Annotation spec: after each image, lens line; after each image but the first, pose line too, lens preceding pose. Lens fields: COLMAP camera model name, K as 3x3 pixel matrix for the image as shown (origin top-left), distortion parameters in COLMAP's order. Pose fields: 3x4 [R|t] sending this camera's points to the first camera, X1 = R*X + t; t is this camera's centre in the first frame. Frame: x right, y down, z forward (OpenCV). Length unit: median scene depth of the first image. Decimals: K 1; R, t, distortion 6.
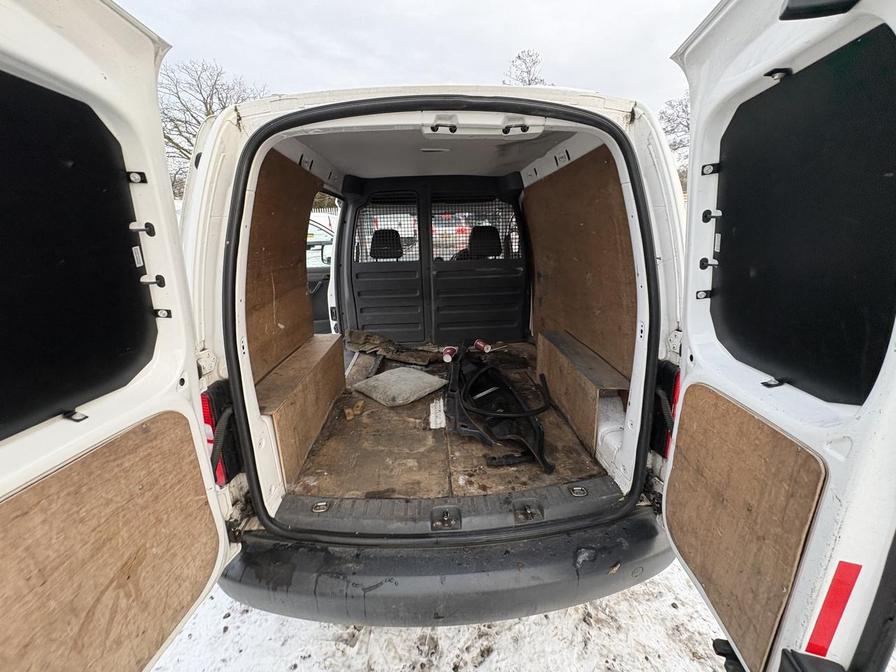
lens RADIAL K [[355.0, 0, 448.4], [0, 355.0, 335.5], [0, 0, 1]] dist [-0.000667, -0.000181]
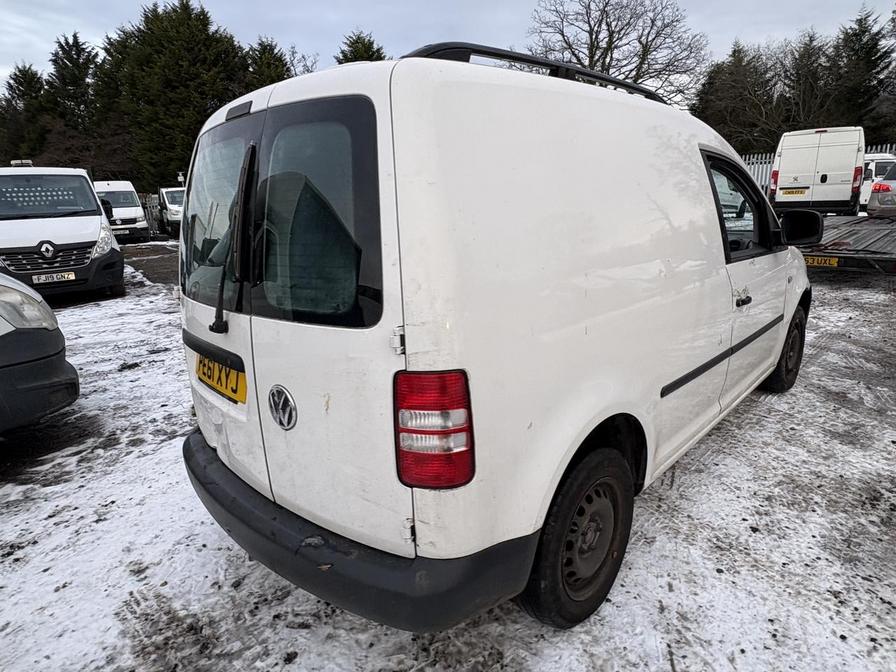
lens RADIAL K [[539.4, 0, 449.9], [0, 539.4, 334.6], [0, 0, 1]] dist [0.001011, 0.000740]
pose [[0.688894, 0.160986, -0.706759, 1.282679], [-0.181704, 0.982247, 0.046626, -0.047954], [0.701719, 0.096301, 0.705916, 0.140533]]
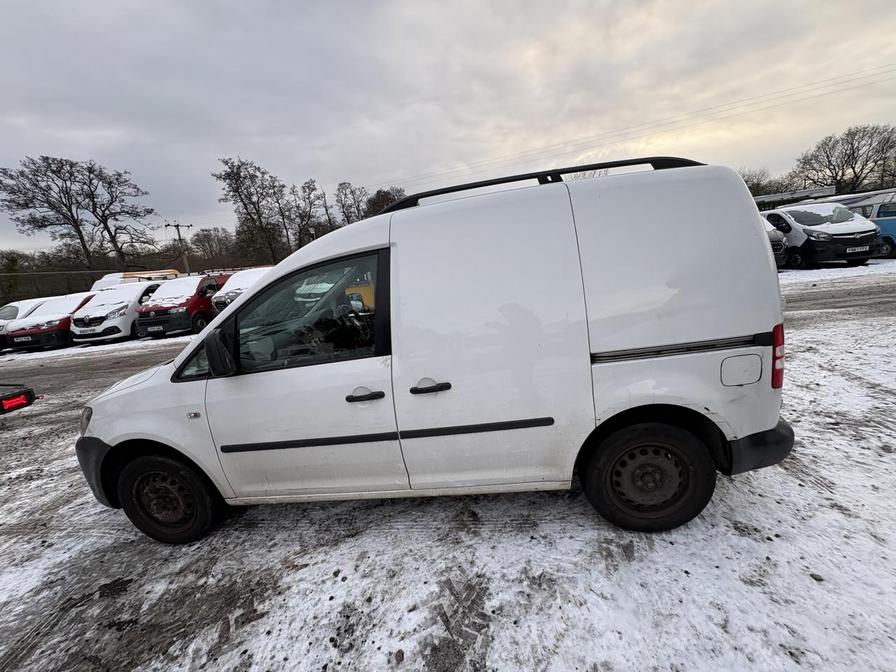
lens RADIAL K [[355.0, 0, 444.1], [0, 355.0, 338.2], [0, 0, 1]] dist [-0.000667, -0.000181]
pose [[0.162238, -0.216834, 0.962633, -1.961919], [0.403040, 0.905031, 0.135933, -0.507022], [-0.900687, 0.365926, 0.234224, 1.563530]]
